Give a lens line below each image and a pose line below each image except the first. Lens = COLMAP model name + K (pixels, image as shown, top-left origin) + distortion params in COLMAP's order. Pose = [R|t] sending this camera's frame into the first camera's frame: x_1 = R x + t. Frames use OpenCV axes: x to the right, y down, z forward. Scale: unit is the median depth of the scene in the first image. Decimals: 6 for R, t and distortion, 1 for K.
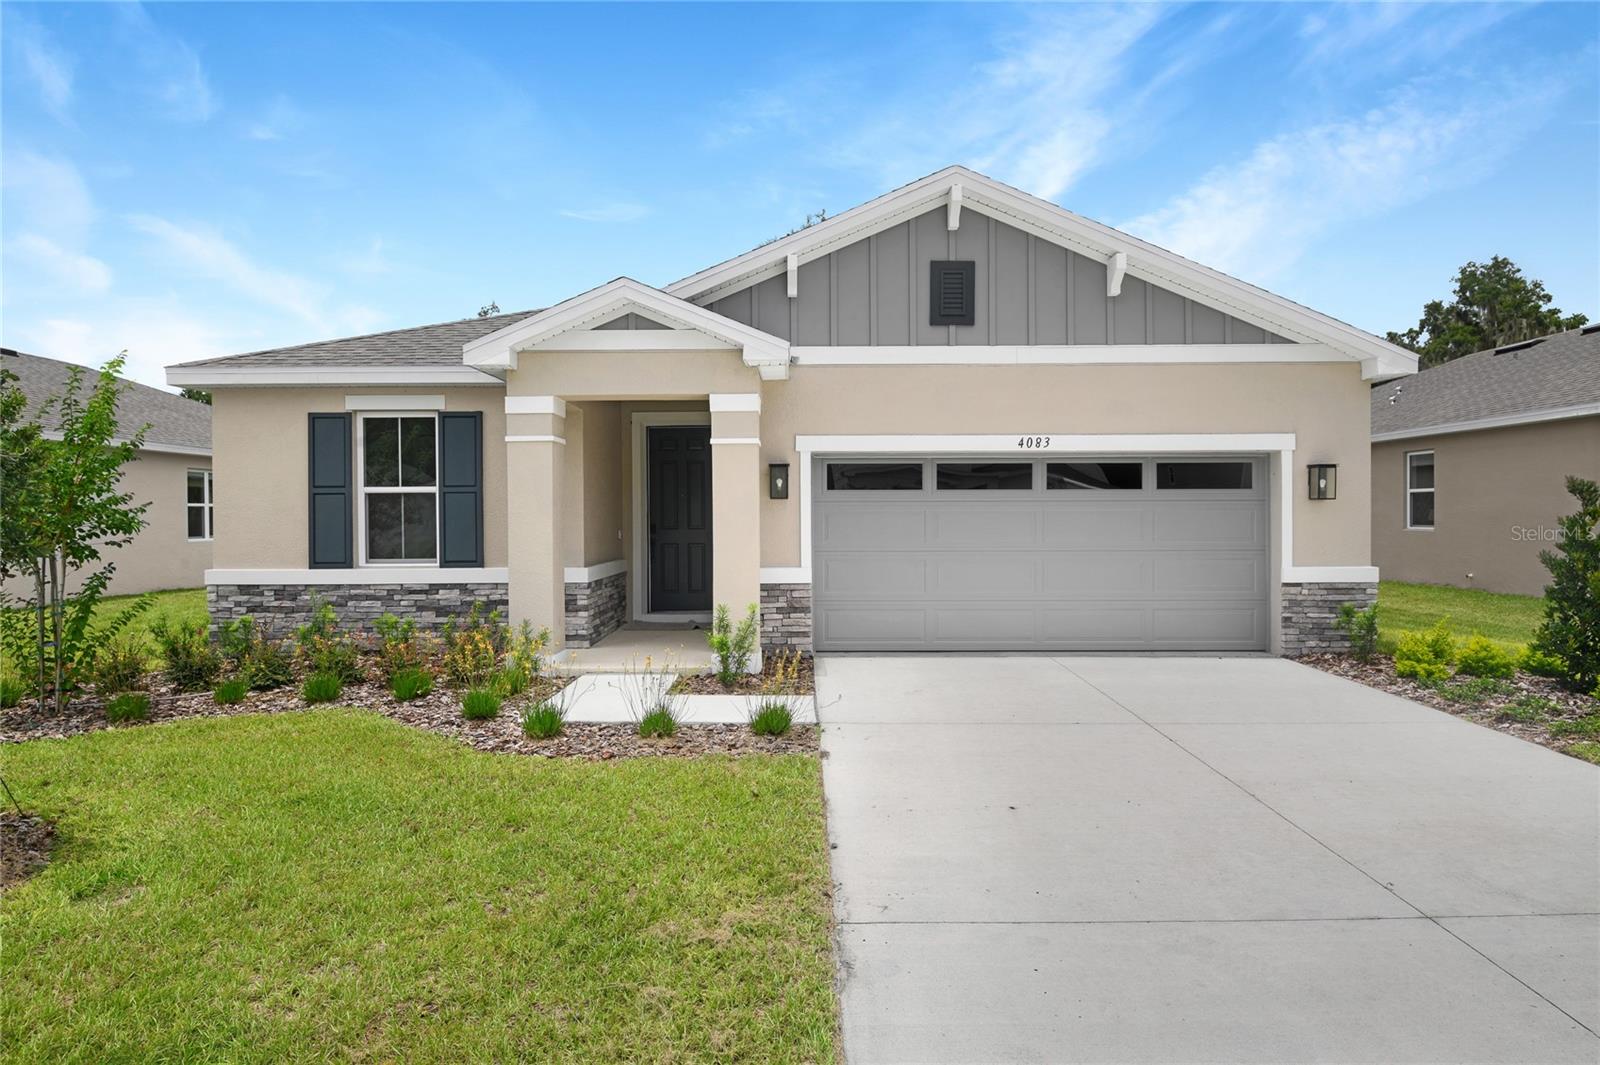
lens RADIAL K [[958.7, 0, 813.1], [0, 958.7, 526.3], [0, 0, 1]] dist [-0.007546, -0.003462]
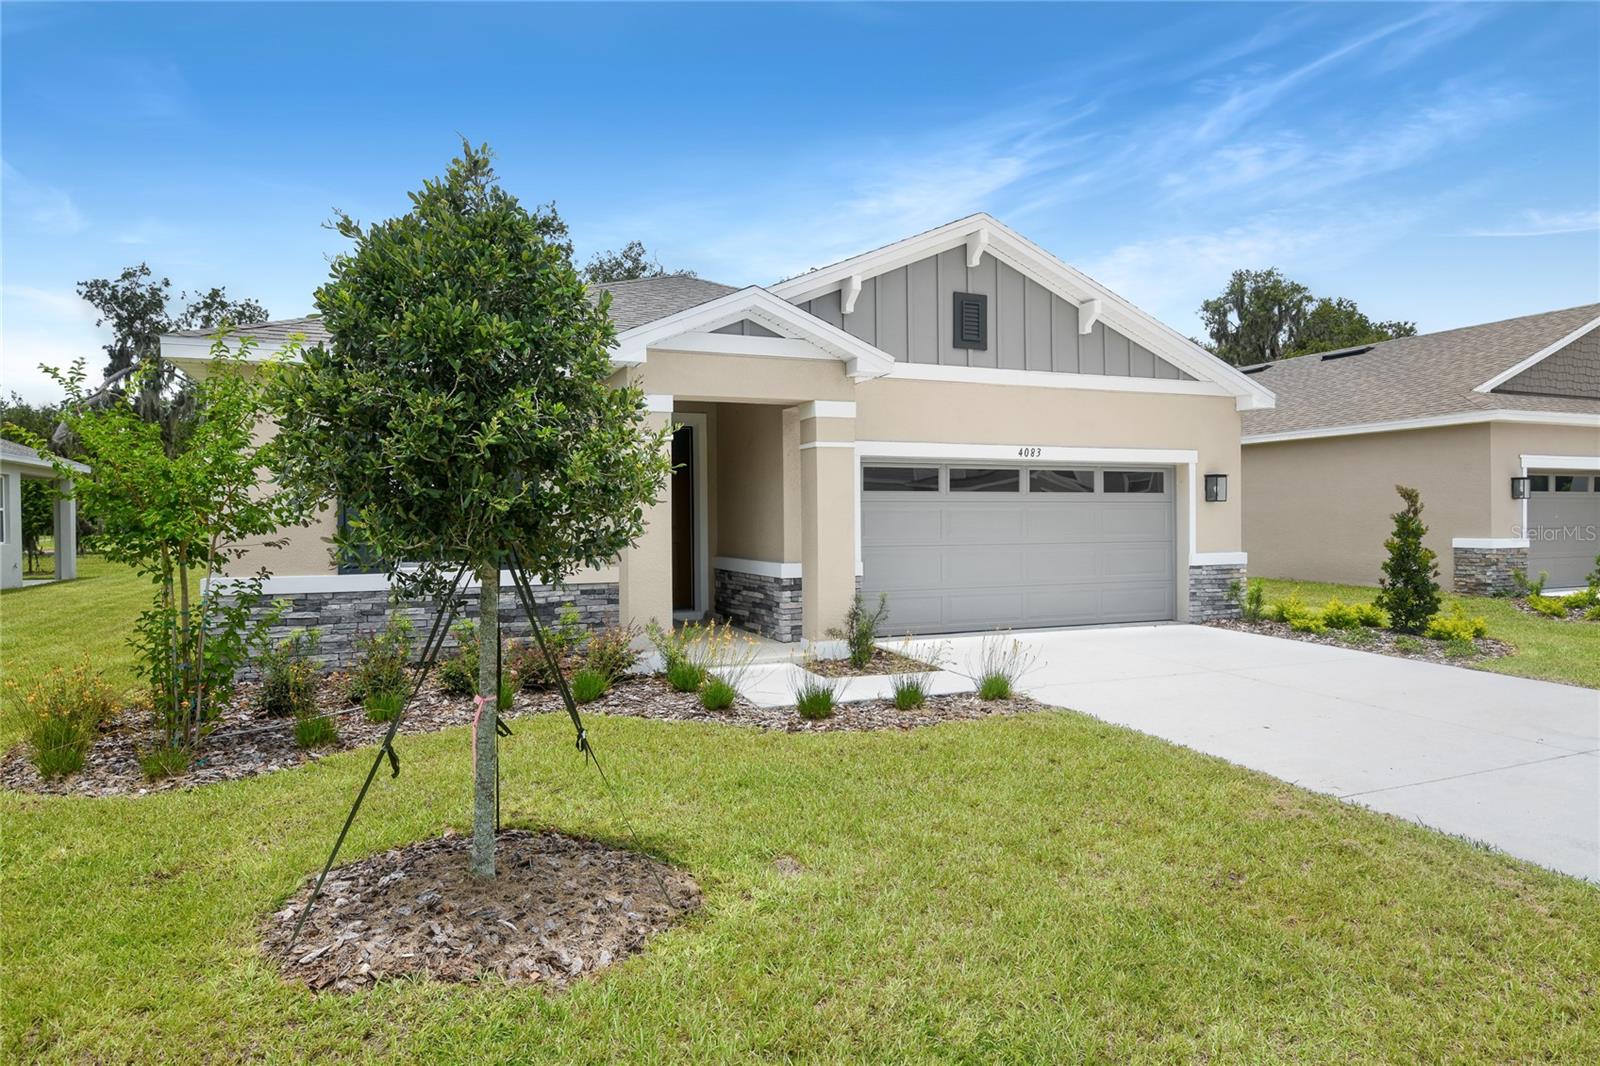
lens RADIAL K [[958.7, 0, 810.0], [0, 958.7, 533.1], [0, 0, 1]] dist [-0.007546, -0.003462]
pose [[0.920011, -0.008417, 0.391802, -0.487333], [0.006810, 0.999962, 0.005491, 0.004286], [-0.391833, -0.002383, 0.920033, 0.011796]]
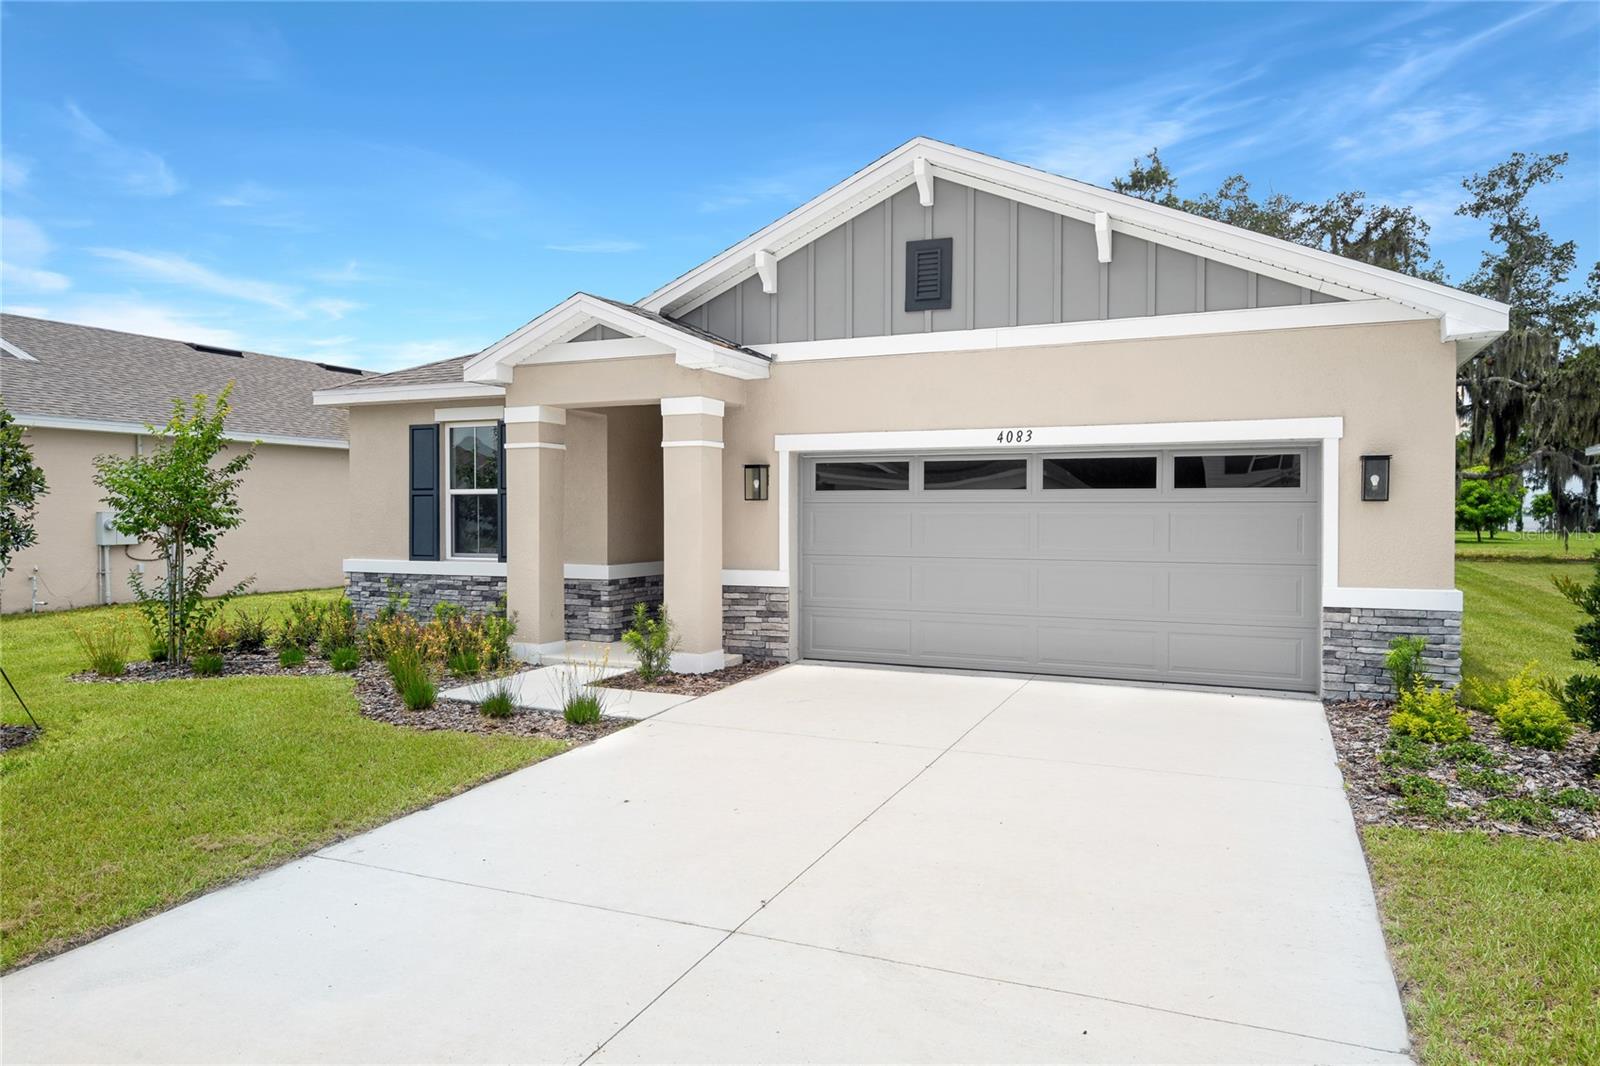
lens RADIAL K [[1099.3, 0, 810.4], [0, 1099.3, 529.5], [0, 0, 1]] dist [0.000861, 0.002448]
pose [[0.906200, 0.011524, -0.422692, 0.489324], [-0.010099, 0.999933, 0.005611, -0.005403], [0.422729, -0.000816, 0.906256, 0.001626]]
